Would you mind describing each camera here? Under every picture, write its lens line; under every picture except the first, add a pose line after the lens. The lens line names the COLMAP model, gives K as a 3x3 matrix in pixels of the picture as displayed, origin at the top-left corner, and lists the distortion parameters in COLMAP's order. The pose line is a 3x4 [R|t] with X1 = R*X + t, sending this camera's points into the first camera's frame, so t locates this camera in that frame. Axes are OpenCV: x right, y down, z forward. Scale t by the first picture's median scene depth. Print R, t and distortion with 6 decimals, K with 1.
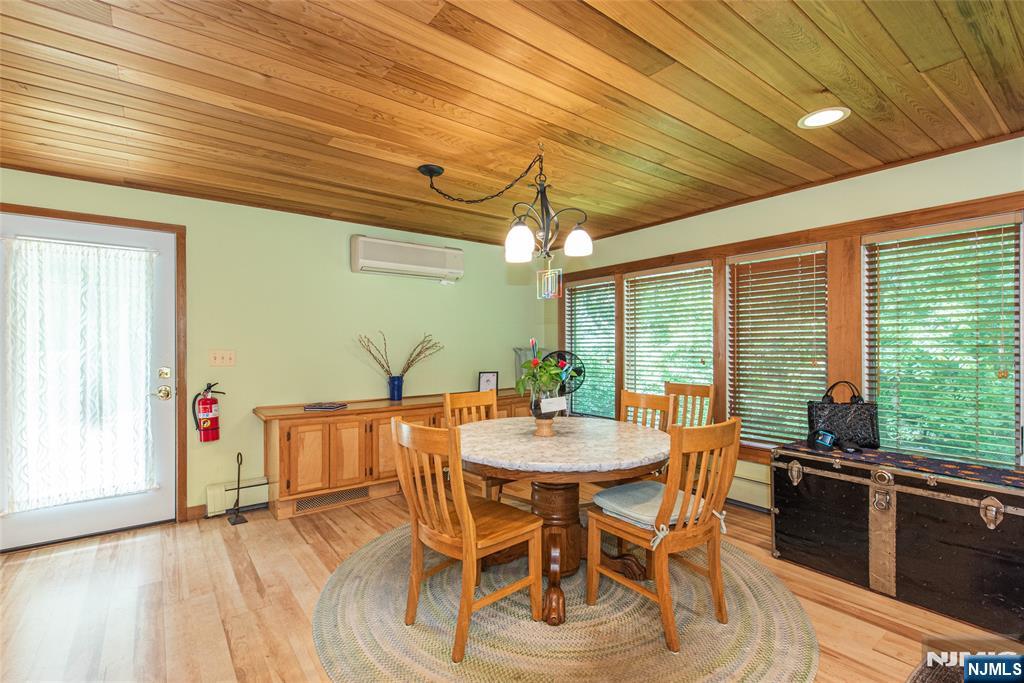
lens RADIAL K [[472.4, 0, 531.4], [0, 472.4, 349.0], [0, 0, 1]] dist [0.002417, 0.000356]
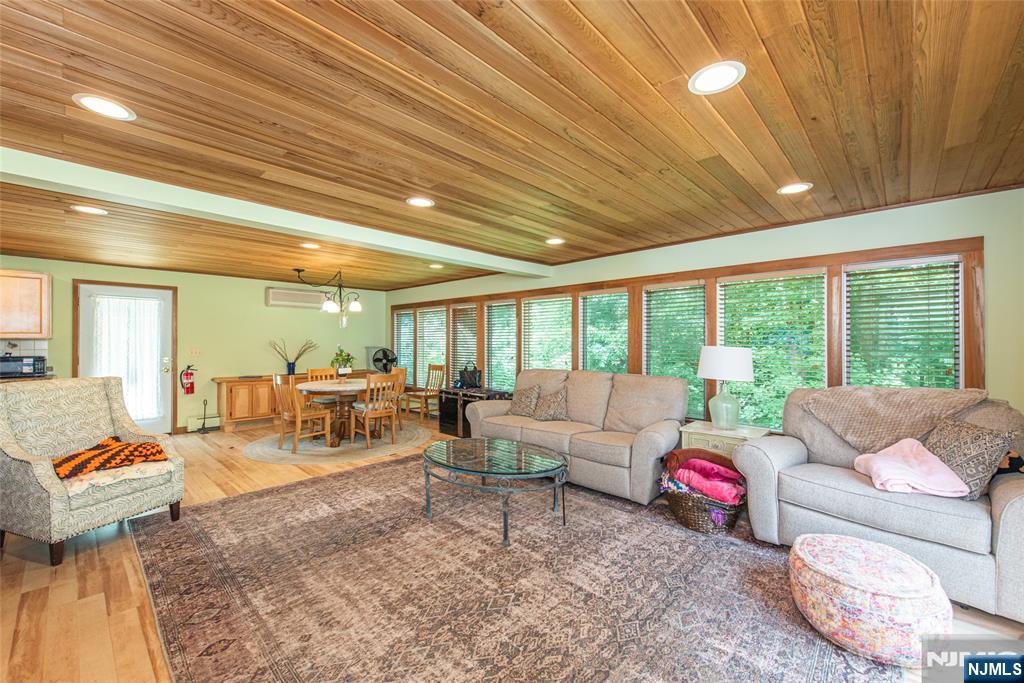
lens RADIAL K [[407.2, 0, 483.6], [0, 407.2, 342.0], [0, 0, 1]] dist [0.002854, 0.000091]
pose [[0.995098, 0.002090, 0.098868, 0.387569], [-0.001234, 0.999961, -0.008723, -0.011965], [-0.098882, 0.008558, 0.995062, -0.842352]]
